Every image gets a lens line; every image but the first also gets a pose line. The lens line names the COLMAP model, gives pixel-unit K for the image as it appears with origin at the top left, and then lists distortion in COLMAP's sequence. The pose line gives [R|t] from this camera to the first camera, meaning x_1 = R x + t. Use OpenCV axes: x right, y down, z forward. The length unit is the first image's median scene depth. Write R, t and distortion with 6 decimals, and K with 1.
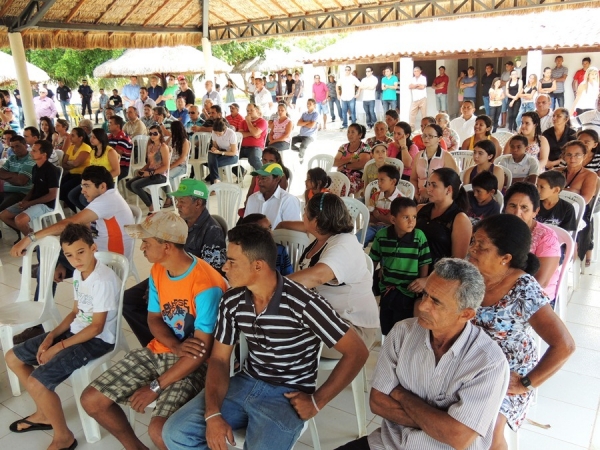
lens RADIAL K [[549.9, 0, 300.0], [0, 549.9, 225.0], [0, 0, 1]] dist [-0.013624, 0.002692]
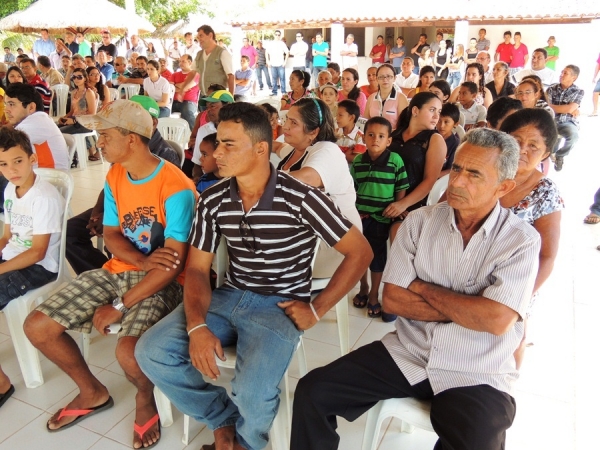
lens RADIAL K [[549.9, 0, 300.0], [0, 549.9, 225.0], [0, 0, 1]] dist [-0.013624, 0.002692]
pose [[0.988337, -0.010075, 0.151947, -0.108415], [0.006803, 0.999734, 0.022043, 0.143177], [-0.152129, -0.020753, 0.988143, 0.120349]]
